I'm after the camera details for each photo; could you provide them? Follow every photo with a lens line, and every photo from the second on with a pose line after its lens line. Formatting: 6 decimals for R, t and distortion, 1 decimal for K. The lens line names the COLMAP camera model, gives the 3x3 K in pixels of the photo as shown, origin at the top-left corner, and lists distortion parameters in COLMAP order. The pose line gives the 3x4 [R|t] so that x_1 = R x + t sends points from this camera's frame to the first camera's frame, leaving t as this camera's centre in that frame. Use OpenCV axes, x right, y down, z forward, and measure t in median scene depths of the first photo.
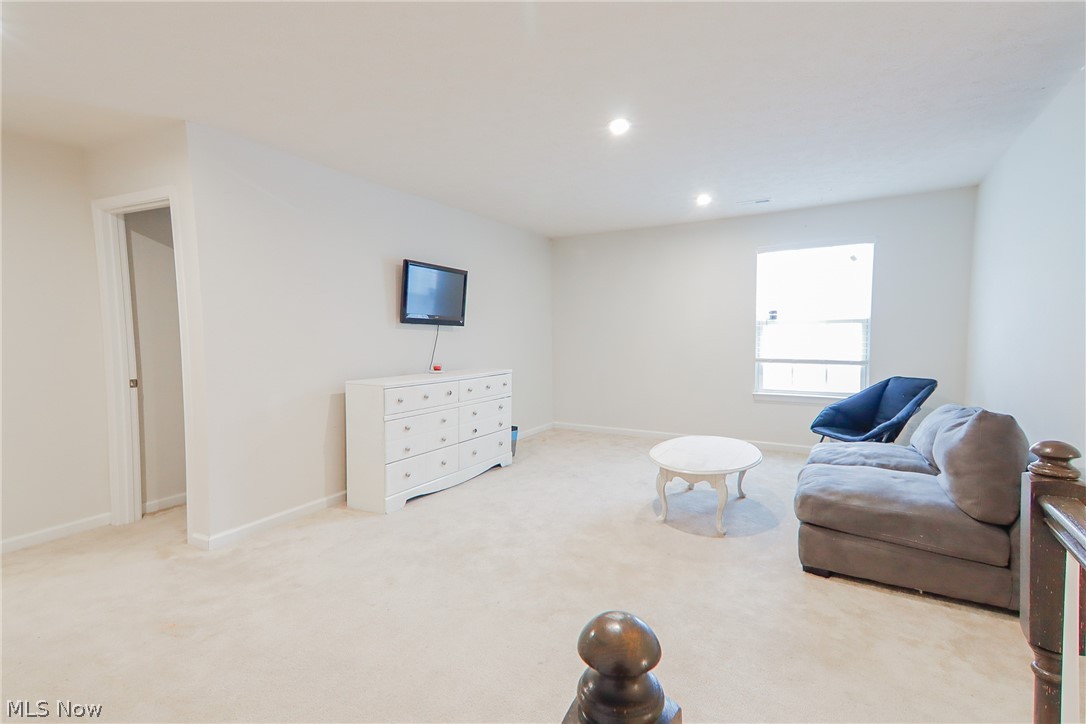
lens RADIAL K [[524.6, 0, 548.4], [0, 524.6, 365.2], [0, 0, 1]] dist [0.094439, -0.000152]
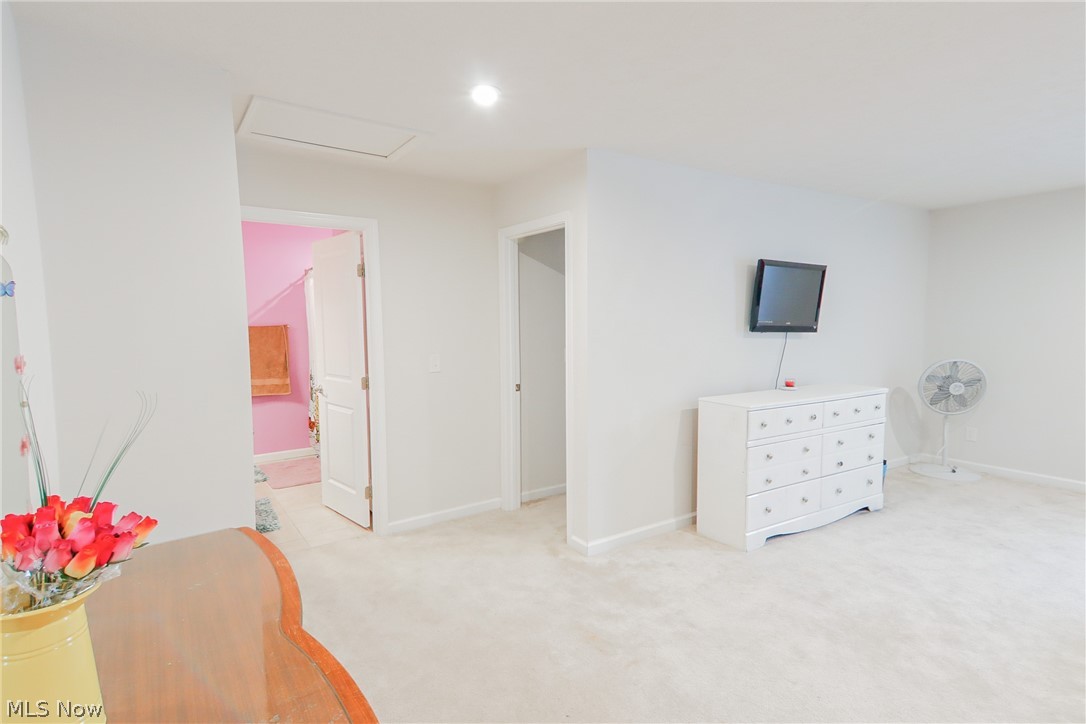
lens RADIAL K [[559.3, 0, 543.0], [0, 559.3, 362.0], [0, 0, 1]] dist [0.096241, 0.000063]
pose [[0.892669, 0.037587, -0.449143, -0.183777], [-0.030979, 0.999277, 0.022054, -0.044998], [0.449647, -0.005773, 0.893188, -0.001434]]
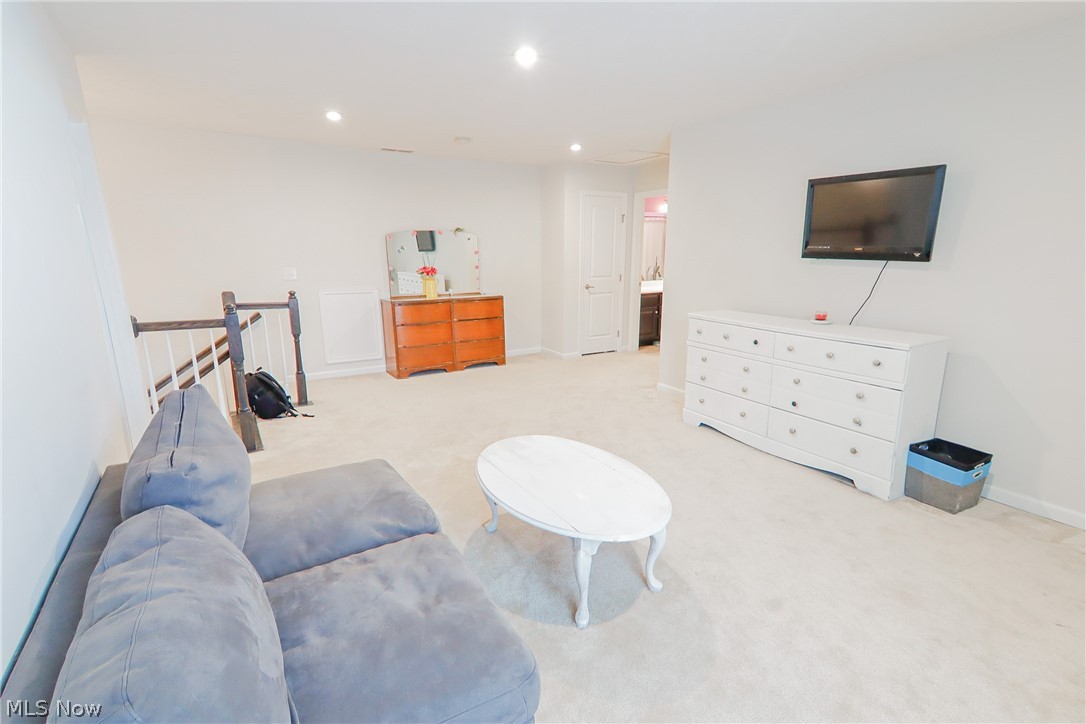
lens RADIAL K [[524.6, 0, 548.4], [0, 524.6, 365.2], [0, 0, 1]] dist [0.094439, -0.000152]
pose [[-0.489899, 0.199333, -0.848684, 0.800945], [-0.057118, 0.964078, 0.259407, -0.129749], [0.869906, 0.175558, -0.460915, 1.217577]]
